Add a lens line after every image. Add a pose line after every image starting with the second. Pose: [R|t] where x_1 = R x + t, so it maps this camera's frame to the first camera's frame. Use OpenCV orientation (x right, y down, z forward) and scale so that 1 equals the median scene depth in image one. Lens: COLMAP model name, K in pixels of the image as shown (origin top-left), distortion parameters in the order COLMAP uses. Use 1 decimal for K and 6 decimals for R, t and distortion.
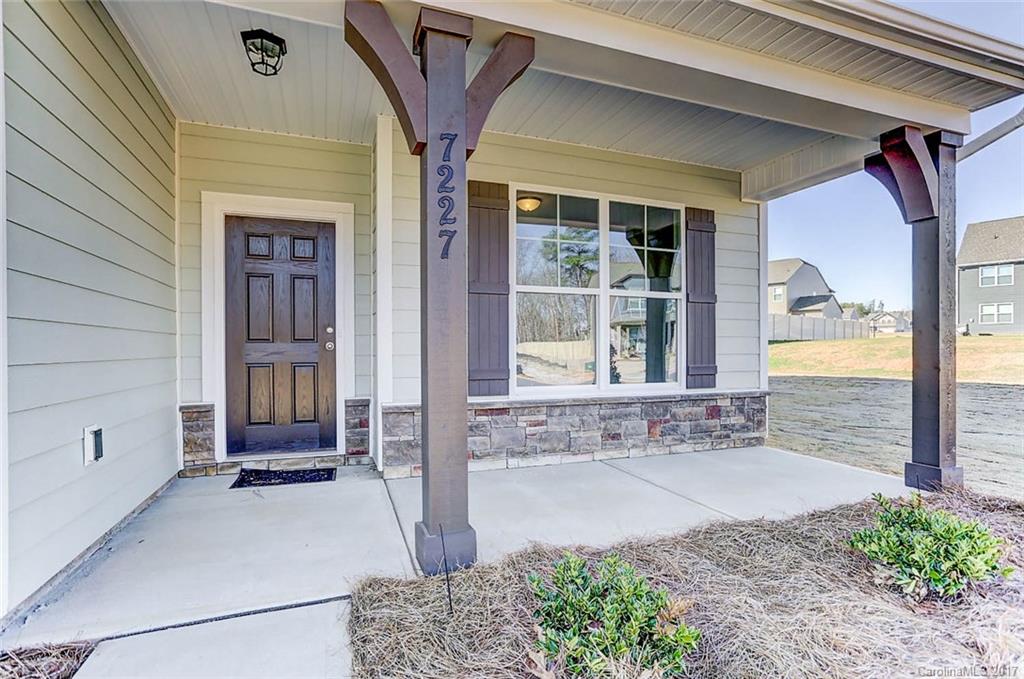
lens RADIAL K [[514.3, 0, 510.3], [0, 514.3, 355.1], [0, 0, 1]] dist [-0.023837, 0.000271]
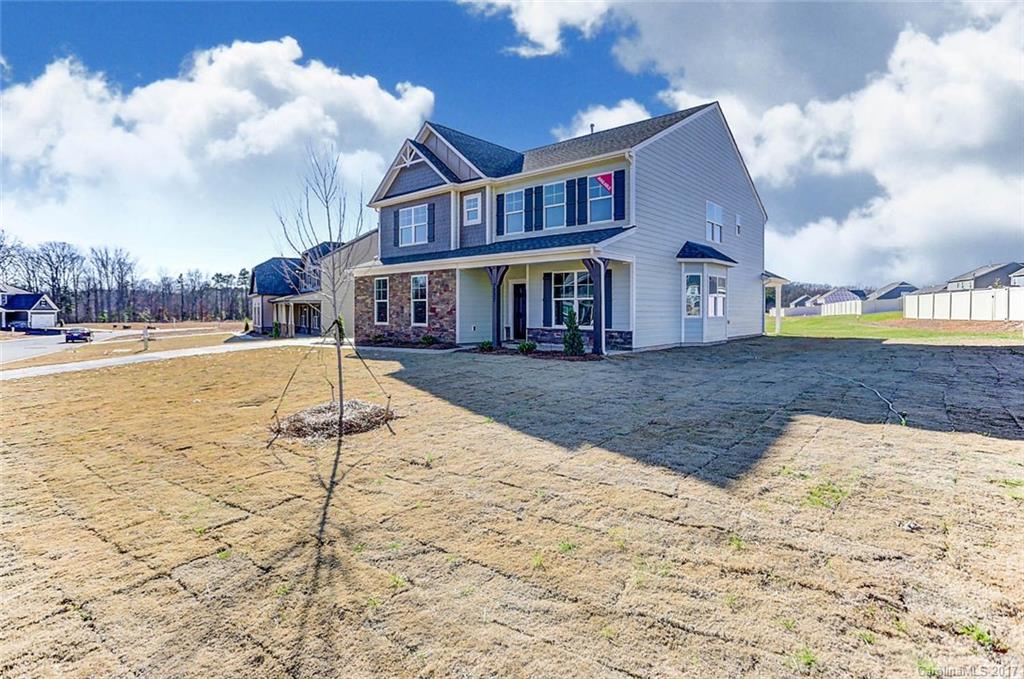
lens RADIAL K [[500.3, 0, 510.0], [0, 500.3, 334.5], [0, 0, 1]] dist [-0.035446, 0.000963]
pose [[0.480869, 0.043725, -0.875701, 3.056302], [-0.007776, 0.998929, 0.045608, -0.035274], [0.876758, -0.015122, 0.480694, -1.064042]]
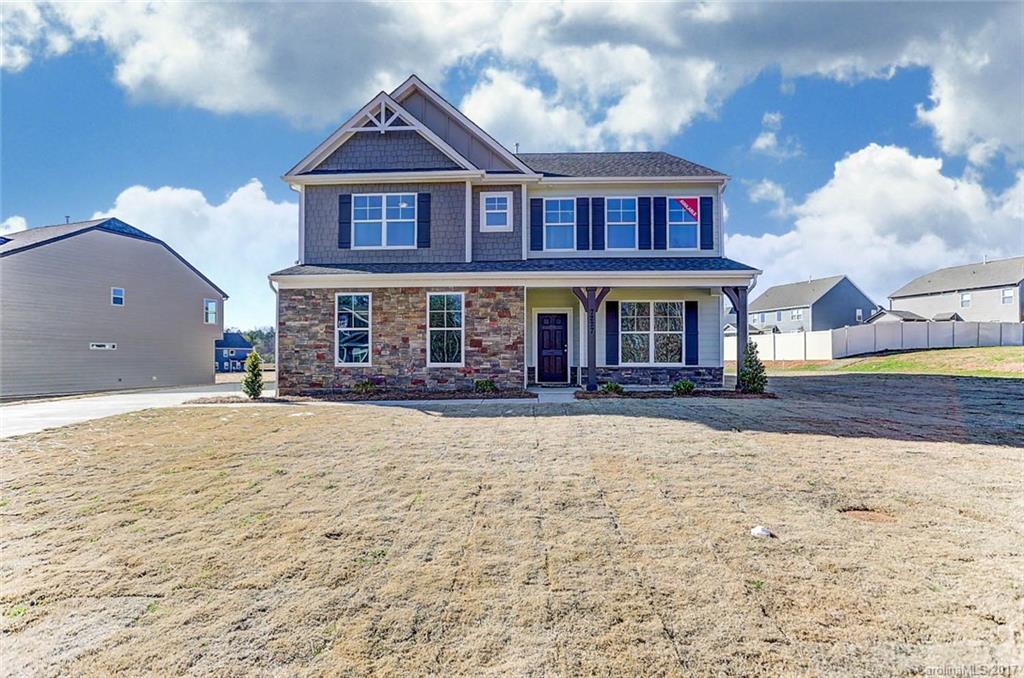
lens RADIAL K [[514.3, 0, 510.3], [0, 514.3, 354.6], [0, 0, 1]] dist [-0.023837, 0.000271]
pose [[0.921290, -0.000557, -0.388876, 0.617223], [-0.004142, 0.999928, -0.011245, 0.048434], [0.388854, 0.011971, 0.921222, -2.224162]]
